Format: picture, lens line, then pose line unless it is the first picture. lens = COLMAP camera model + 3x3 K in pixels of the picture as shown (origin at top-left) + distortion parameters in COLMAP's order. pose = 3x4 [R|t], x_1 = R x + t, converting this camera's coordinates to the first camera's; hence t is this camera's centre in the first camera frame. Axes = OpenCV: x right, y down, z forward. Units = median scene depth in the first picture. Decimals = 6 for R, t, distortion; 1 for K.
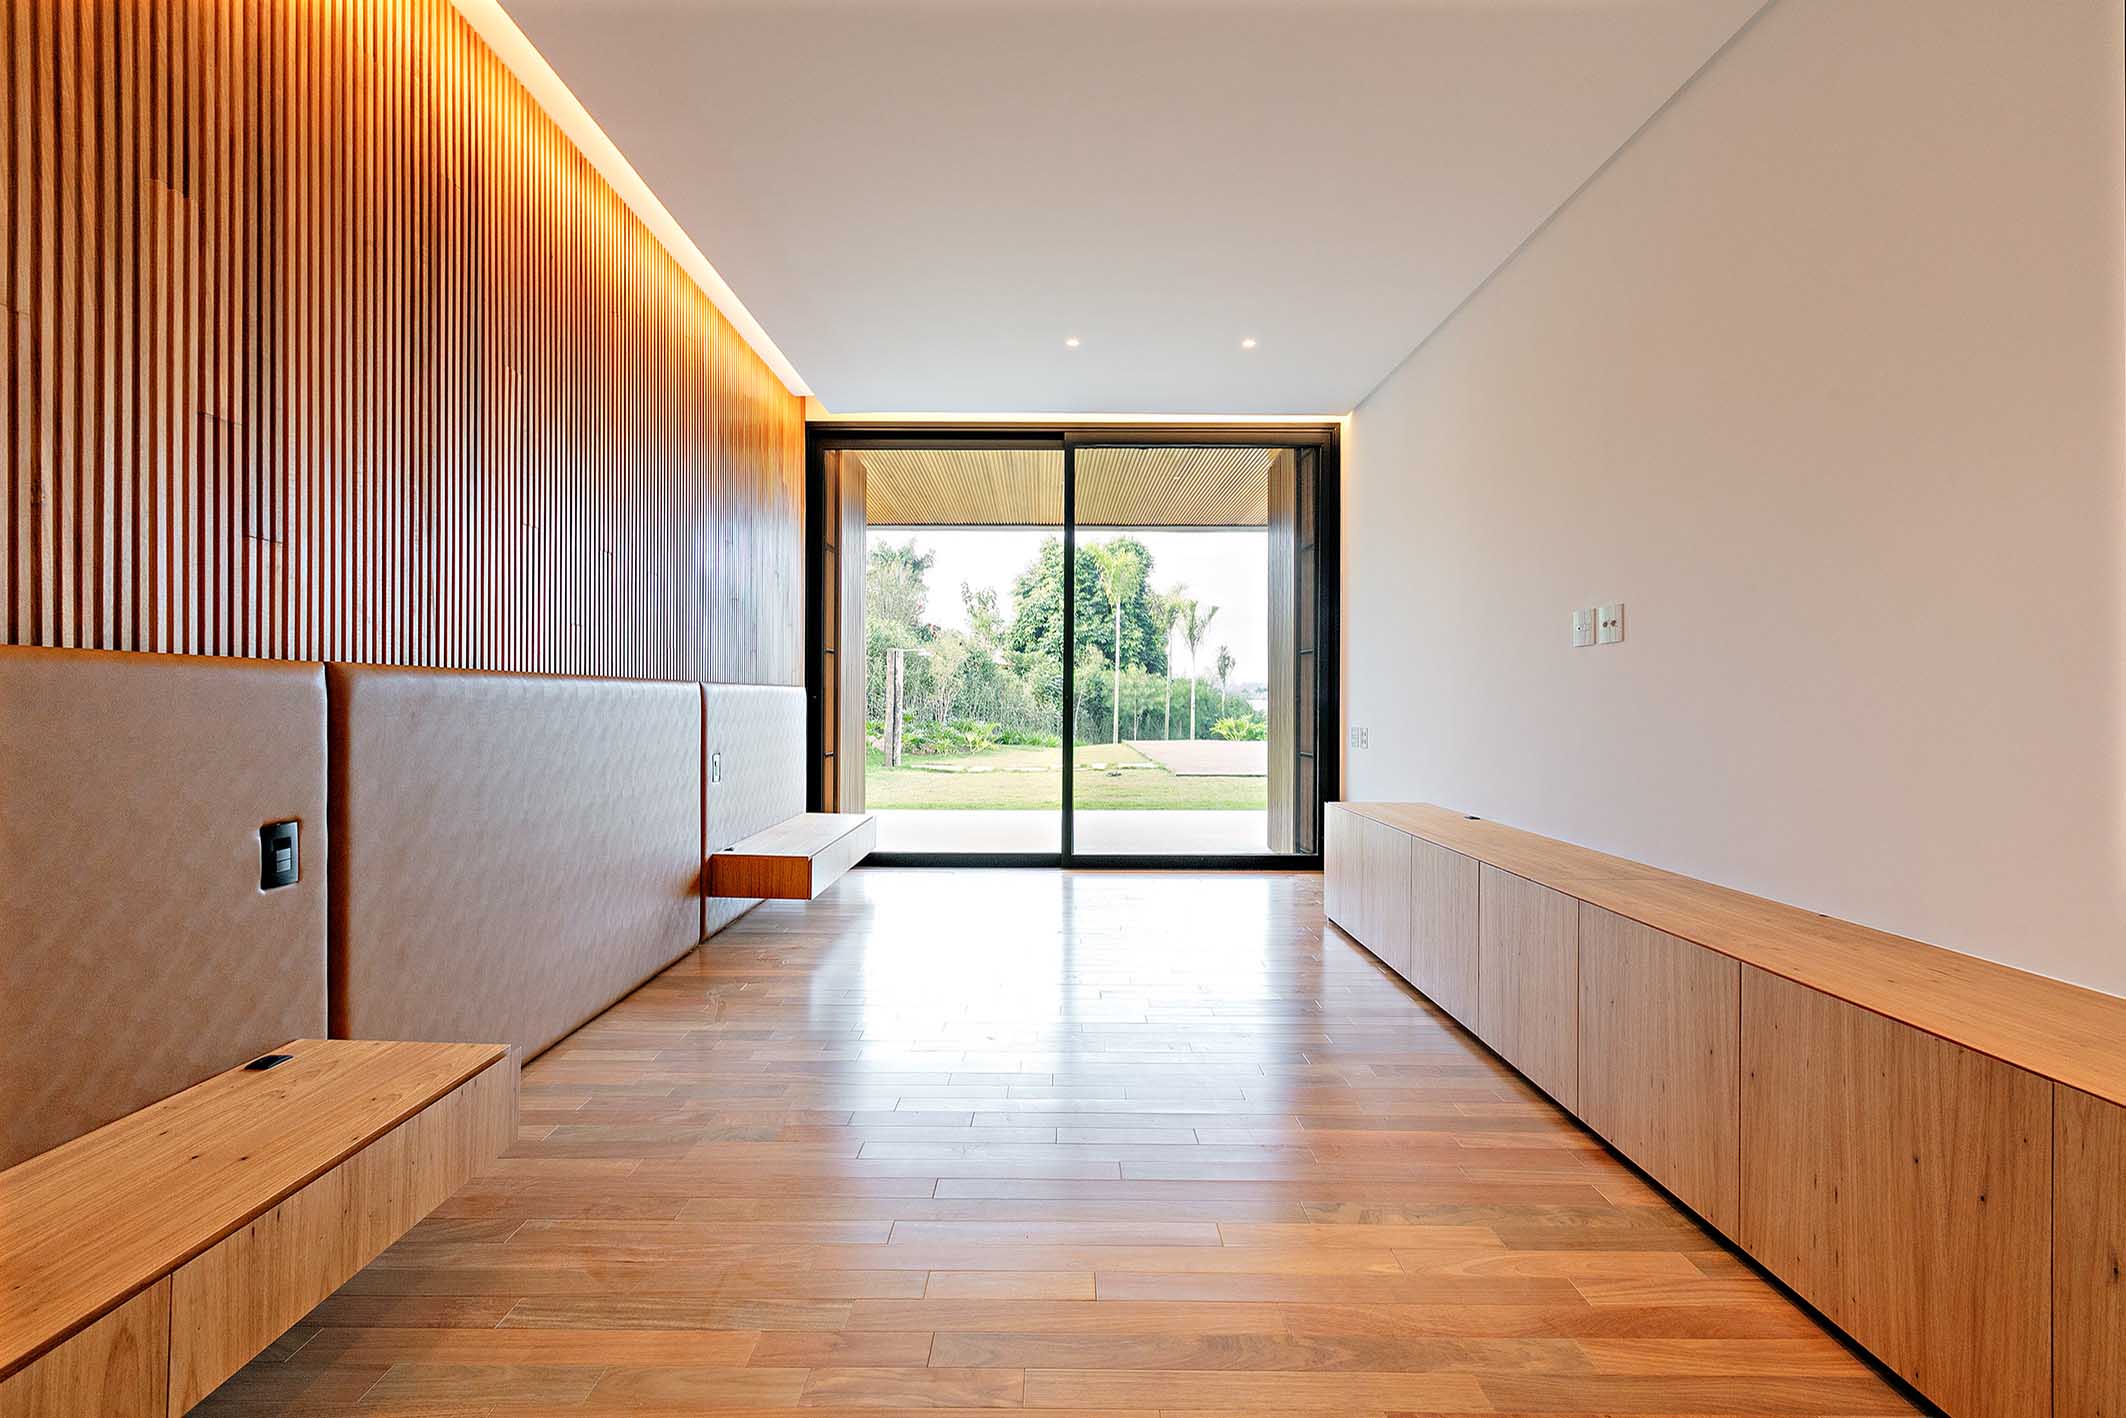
lens RADIAL K [[960.3, 0, 1063.0], [0, 960.3, 709.0], [0, 0, 1]] dist [0.001334, -0.001625]
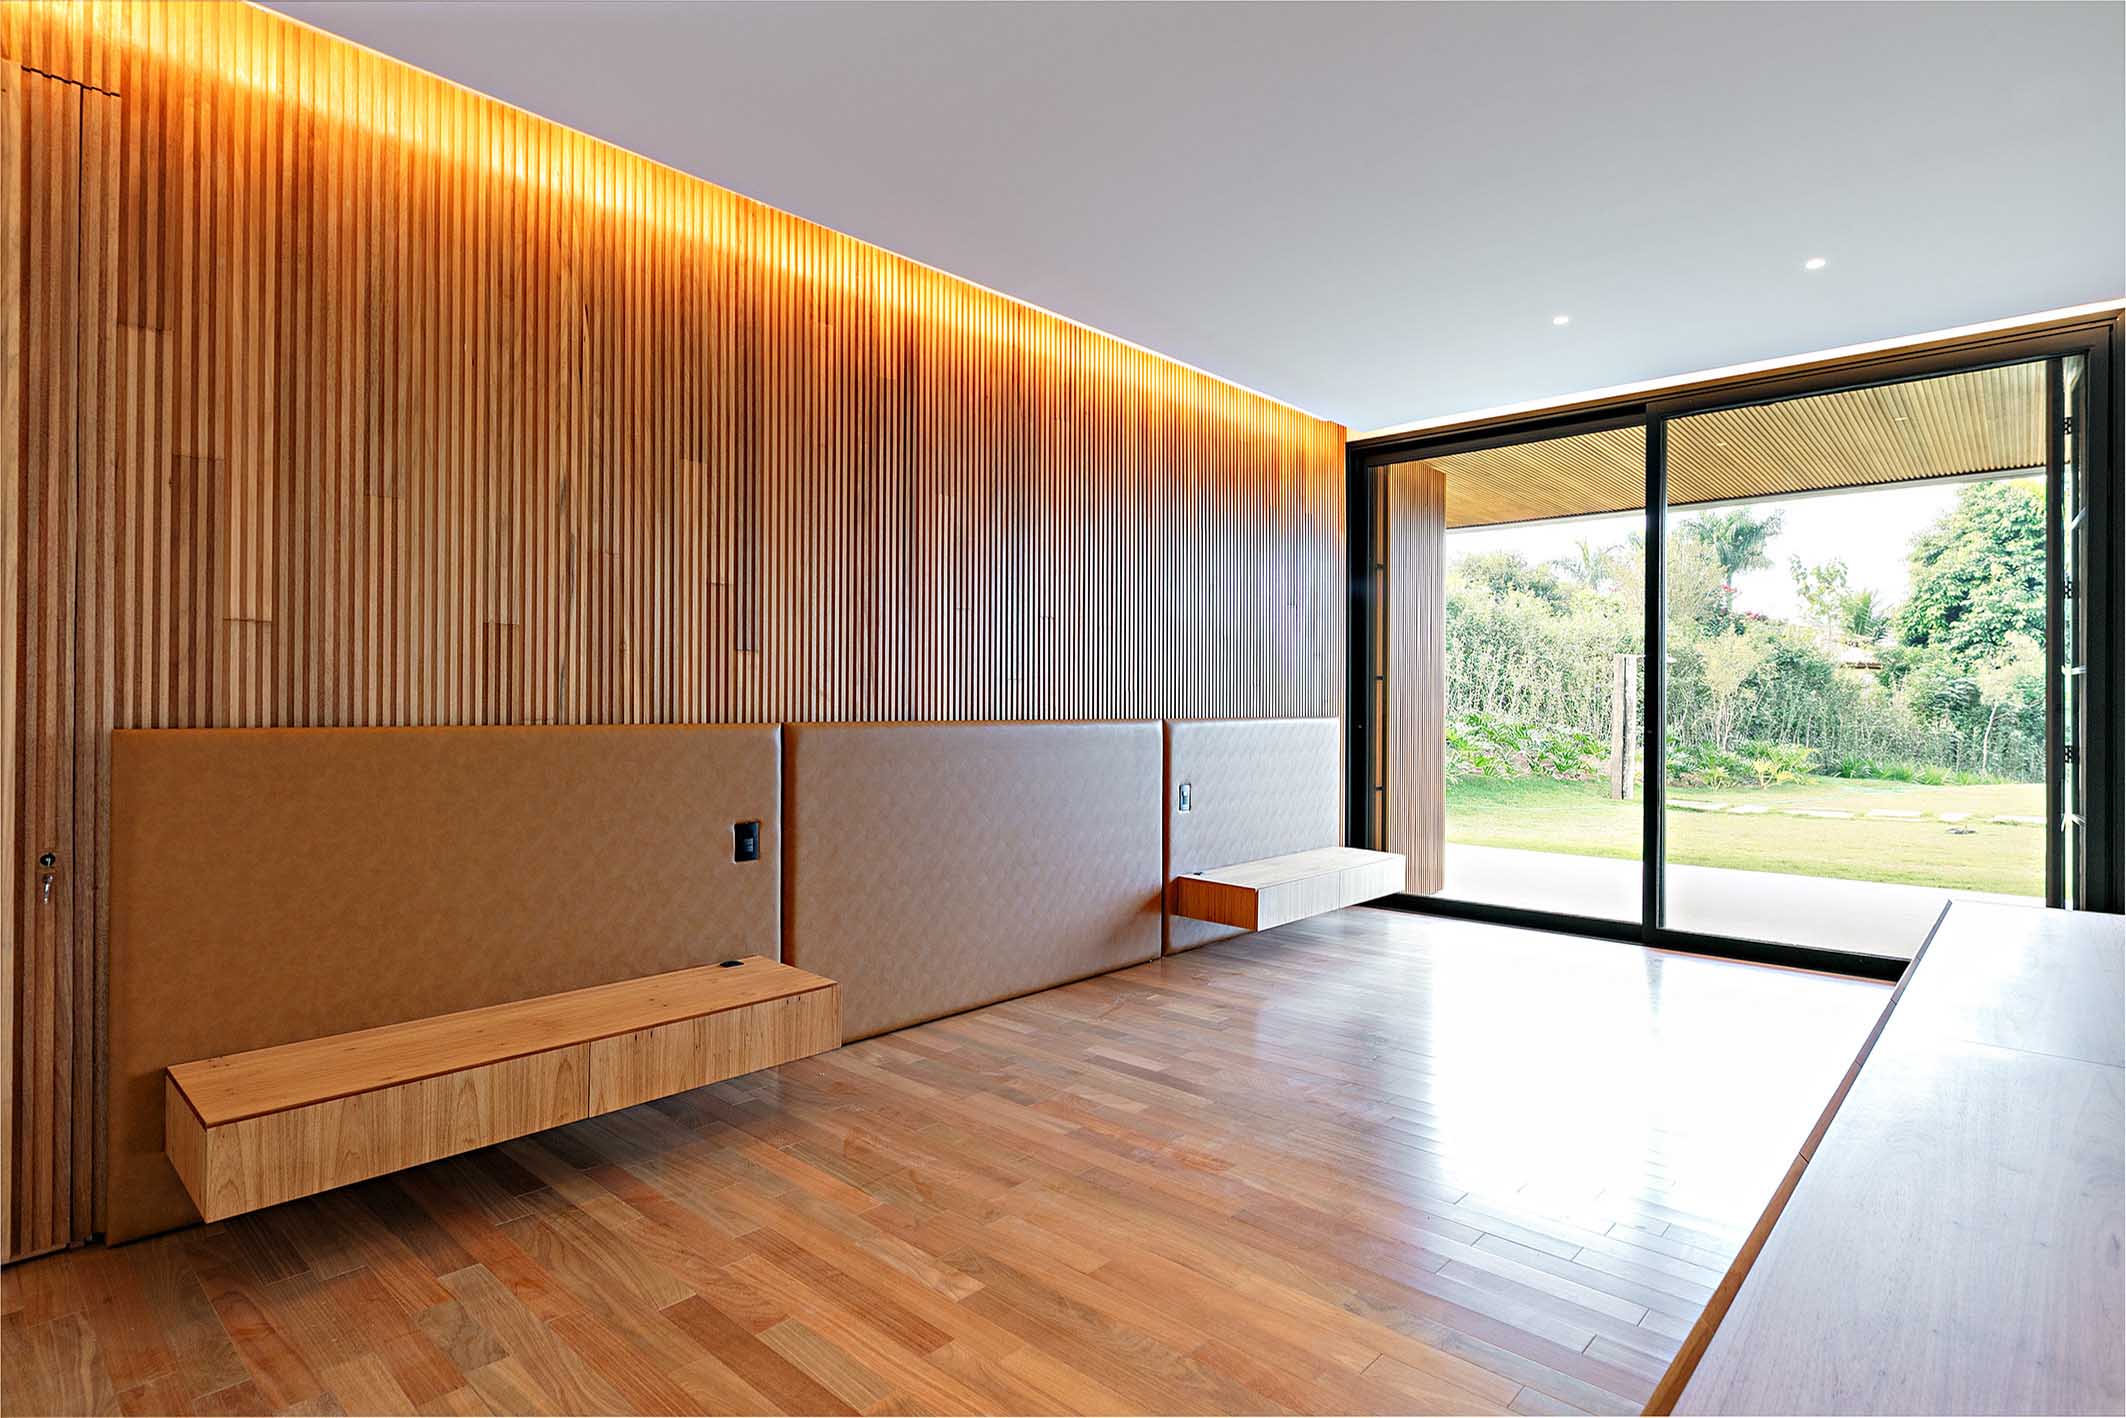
lens RADIAL K [[1099.2, 0, 1063.0], [0, 1099.2, 709.0], [0, 0, 1]] dist [-0.003304, -0.000096]
pose [[0.737561, 0.003759, -0.675271, 0.493496], [-0.009200, 0.999948, -0.004482, -0.041737], [0.675218, 0.009518, 0.737557, -0.016819]]
